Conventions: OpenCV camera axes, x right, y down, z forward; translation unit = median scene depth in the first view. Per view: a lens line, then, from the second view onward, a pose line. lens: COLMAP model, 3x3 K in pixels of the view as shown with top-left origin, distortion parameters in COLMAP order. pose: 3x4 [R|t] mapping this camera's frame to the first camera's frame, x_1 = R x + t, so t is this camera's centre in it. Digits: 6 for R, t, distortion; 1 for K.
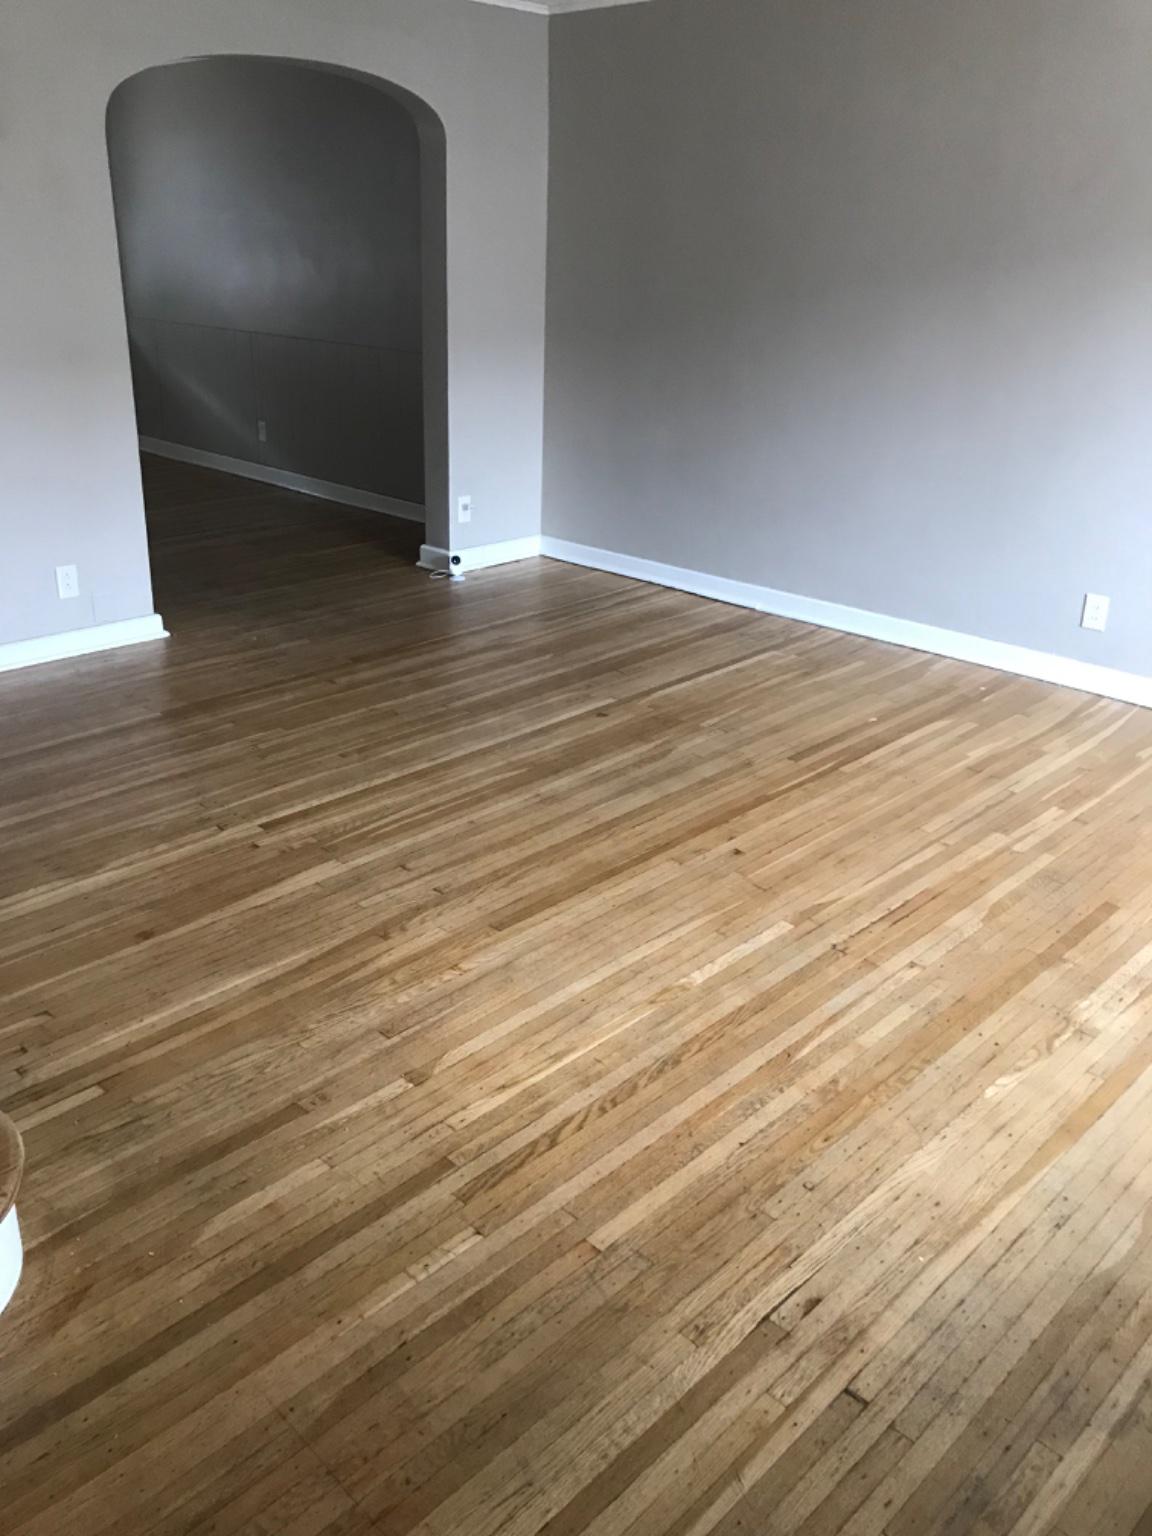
lens RADIAL K [[1275.6, 0, 575.8], [0, 1275.6, 767.6], [0, 0, 1]] dist [0.011614, 0.013369]
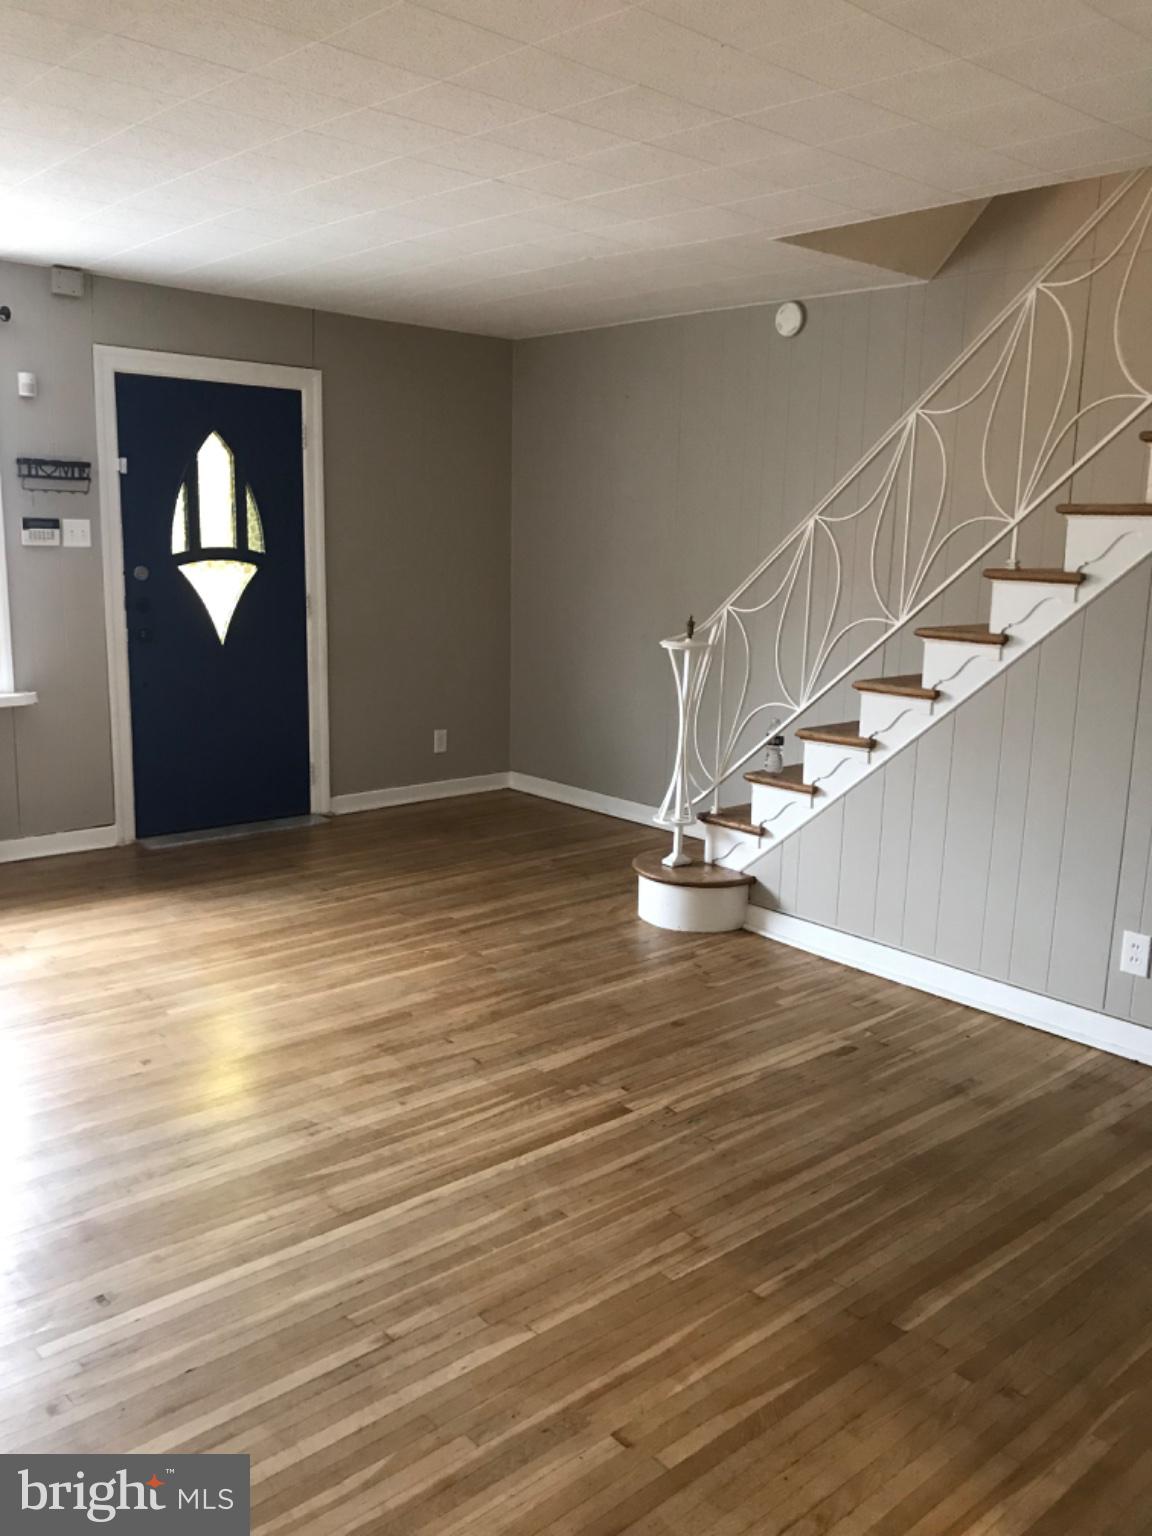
lens RADIAL K [[1275.6, 0, 575.4], [0, 1275.6, 768.8], [0, 0, 1]] dist [0.011614, 0.013369]
pose [[-0.996403, -0.066193, 0.052918, -0.246101], [-0.025899, 0.832408, 0.553558, -0.689494], [-0.080691, 0.550196, -0.831127, 1.676782]]
